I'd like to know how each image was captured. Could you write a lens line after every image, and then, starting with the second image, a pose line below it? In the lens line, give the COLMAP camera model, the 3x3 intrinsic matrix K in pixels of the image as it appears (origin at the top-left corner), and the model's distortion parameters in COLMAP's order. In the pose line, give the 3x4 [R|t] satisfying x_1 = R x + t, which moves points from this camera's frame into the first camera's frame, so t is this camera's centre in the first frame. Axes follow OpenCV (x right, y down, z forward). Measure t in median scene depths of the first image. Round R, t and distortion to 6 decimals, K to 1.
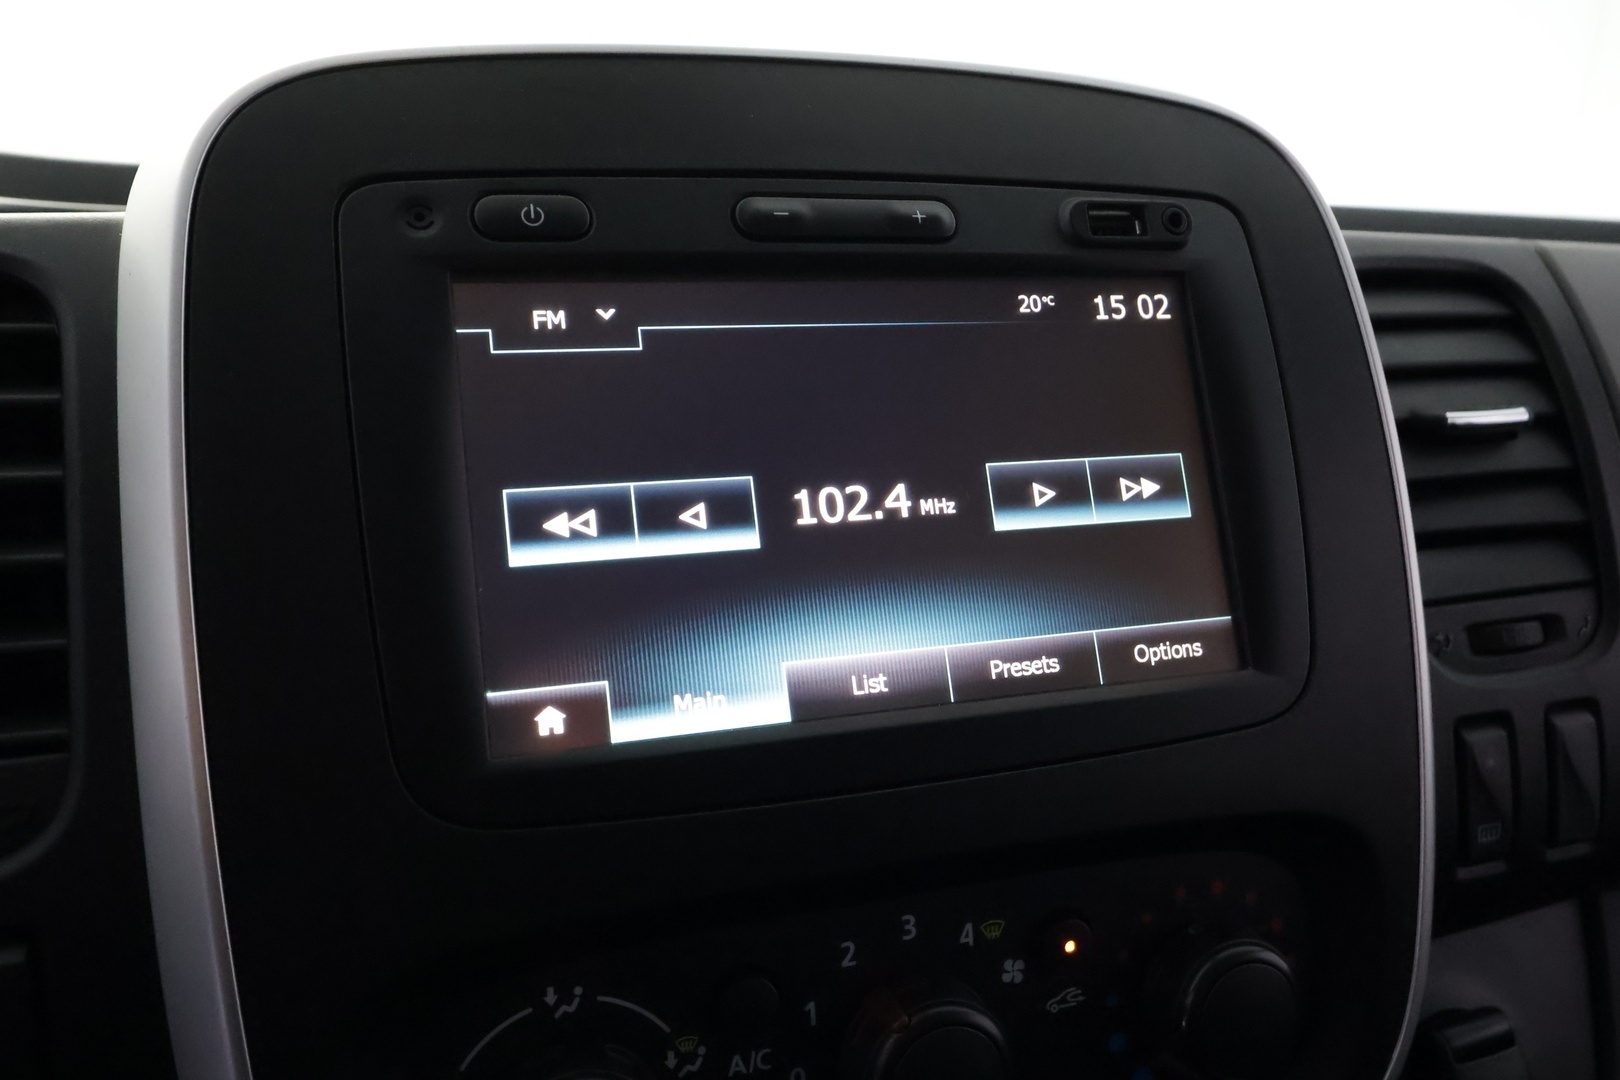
lens RADIAL K [[1296.3, 0, 848.2], [0, 1296.3, 539.2], [0, 0, 1]] dist [-0.001629, -0.004110]
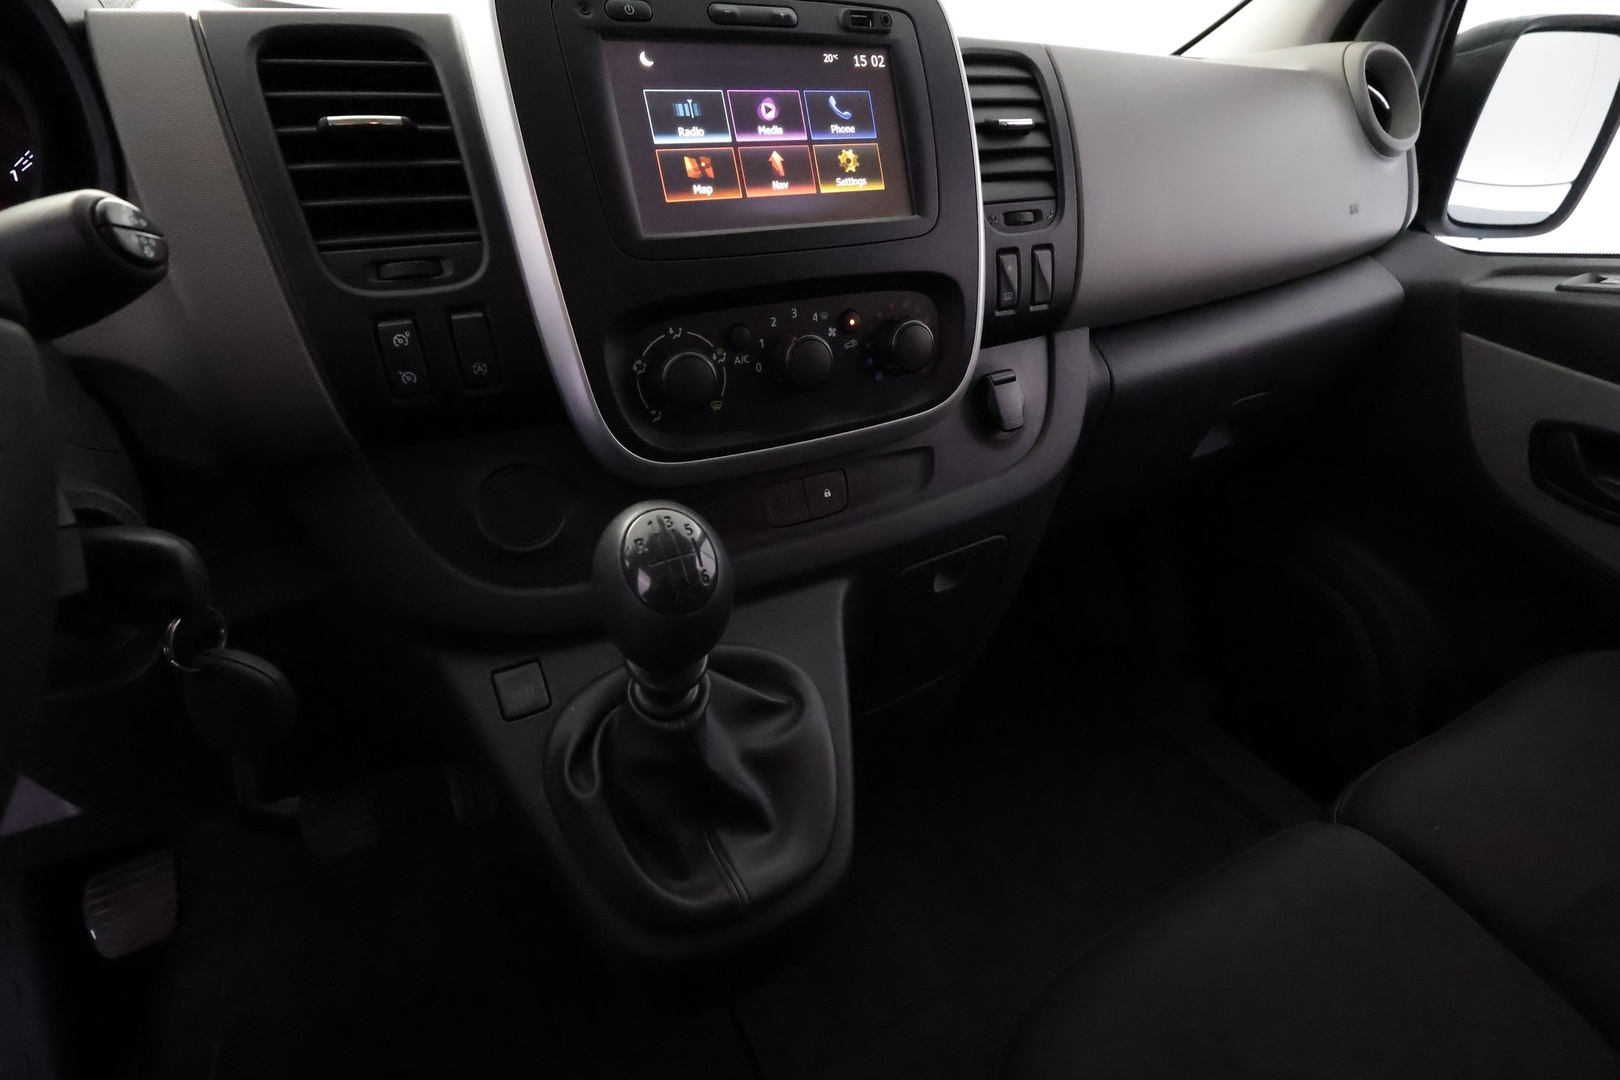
lens RADIAL K [[747.4, 0, 818.2], [0, 747.4, 538.1], [0, 0, 1]] dist [-0.005985, 0.002860]
pose [[0.989390, -0.081952, 0.119962, -0.127300], [0.042922, 0.953740, 0.297553, 0.274230], [-0.138797, -0.289247, 0.947139, -0.621547]]
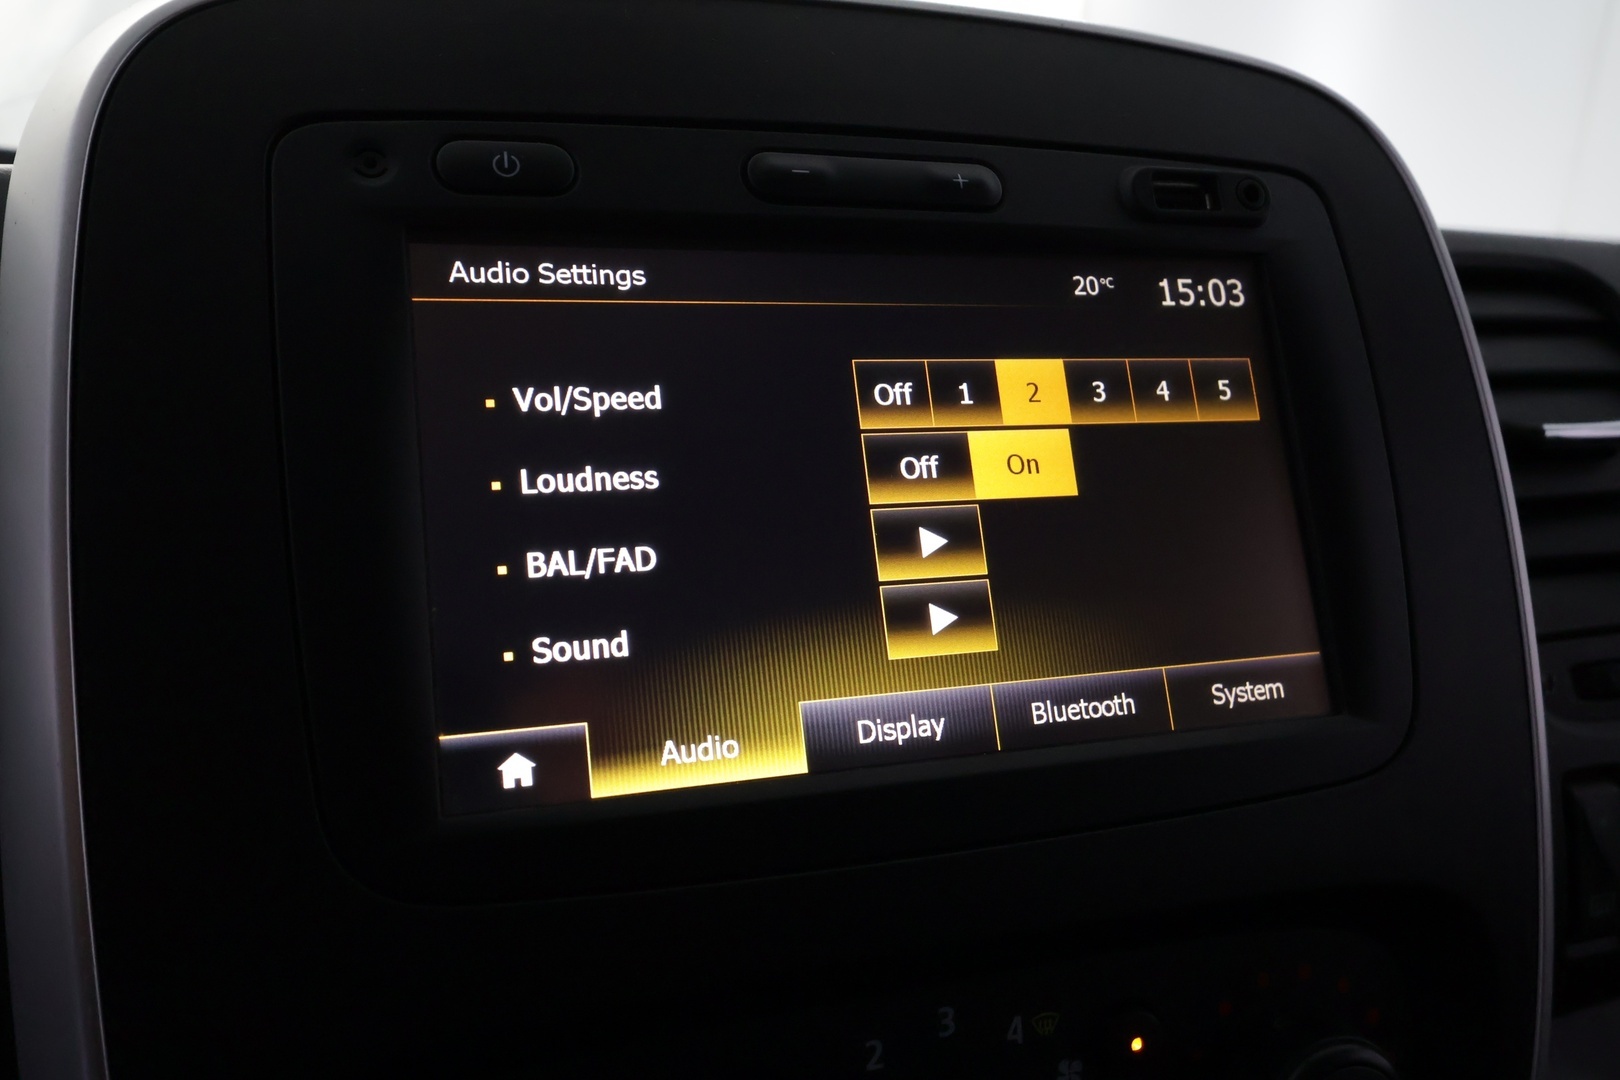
lens RADIAL K [[1296.3, 0, 841.4], [0, 1296.3, 541.6], [0, 0, 1]] dist [-0.001629, -0.004110]
pose [[0.999969, 0.007181, 0.003204, -0.024682], [-0.007069, 0.999411, -0.033567, 0.018773], [-0.003443, 0.033544, 0.999431, 0.151495]]
